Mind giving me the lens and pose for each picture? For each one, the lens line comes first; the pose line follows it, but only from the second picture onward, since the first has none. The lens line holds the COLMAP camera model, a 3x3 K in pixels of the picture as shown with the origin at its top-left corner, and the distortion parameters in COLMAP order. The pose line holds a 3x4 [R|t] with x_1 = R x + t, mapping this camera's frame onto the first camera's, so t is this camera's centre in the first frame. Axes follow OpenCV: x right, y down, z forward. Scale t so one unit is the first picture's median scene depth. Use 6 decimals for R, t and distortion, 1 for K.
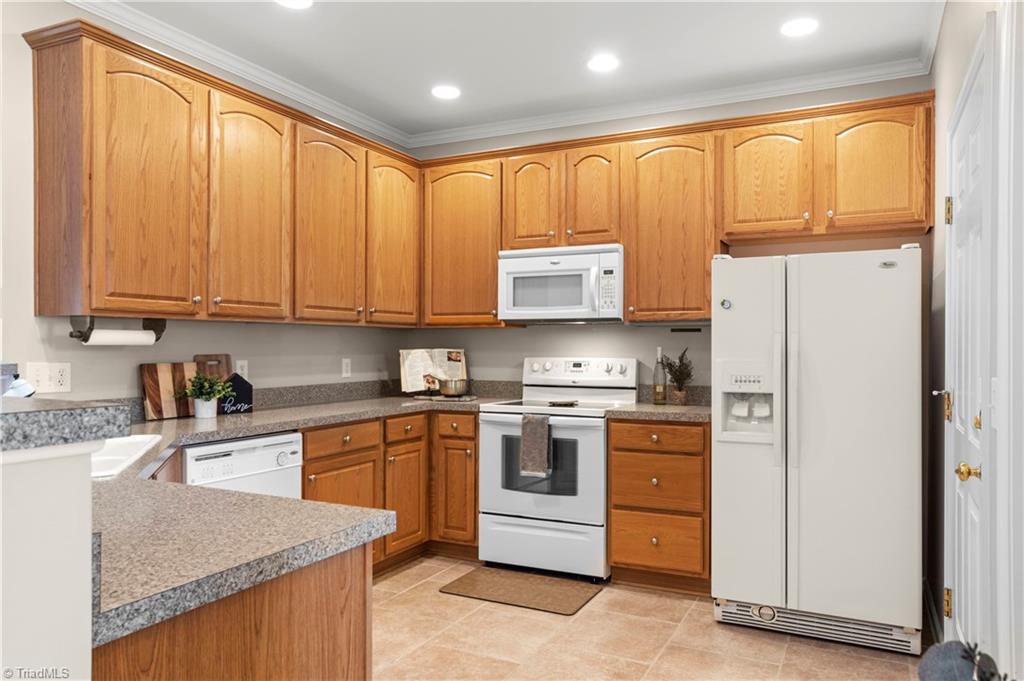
lens RADIAL K [[728.8, 0, 513.3], [0, 728.8, 365.2], [0, 0, 1]] dist [-0.023672, -0.000639]
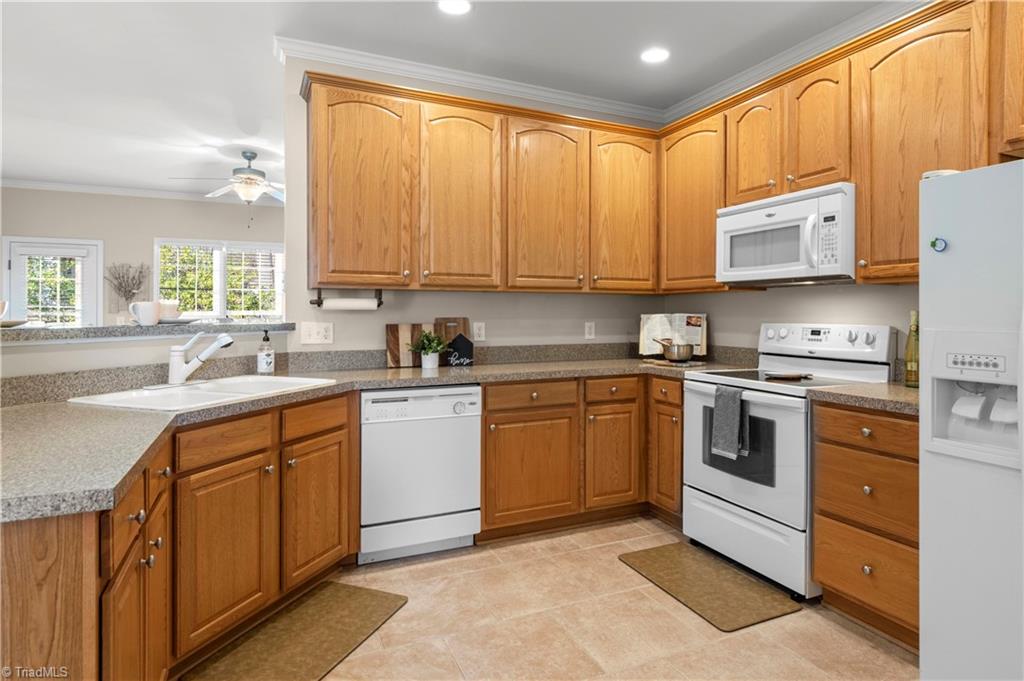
lens RADIAL K [[562.0, 0, 515.4], [0, 562.0, 320.8], [0, 0, 1]] dist [0.002199, -0.000443]
pose [[0.773916, 0.008635, -0.633229, 0.259367], [-0.016466, 0.999843, -0.006489, -0.004319], [0.633074, 0.015448, 0.773937, 0.297117]]
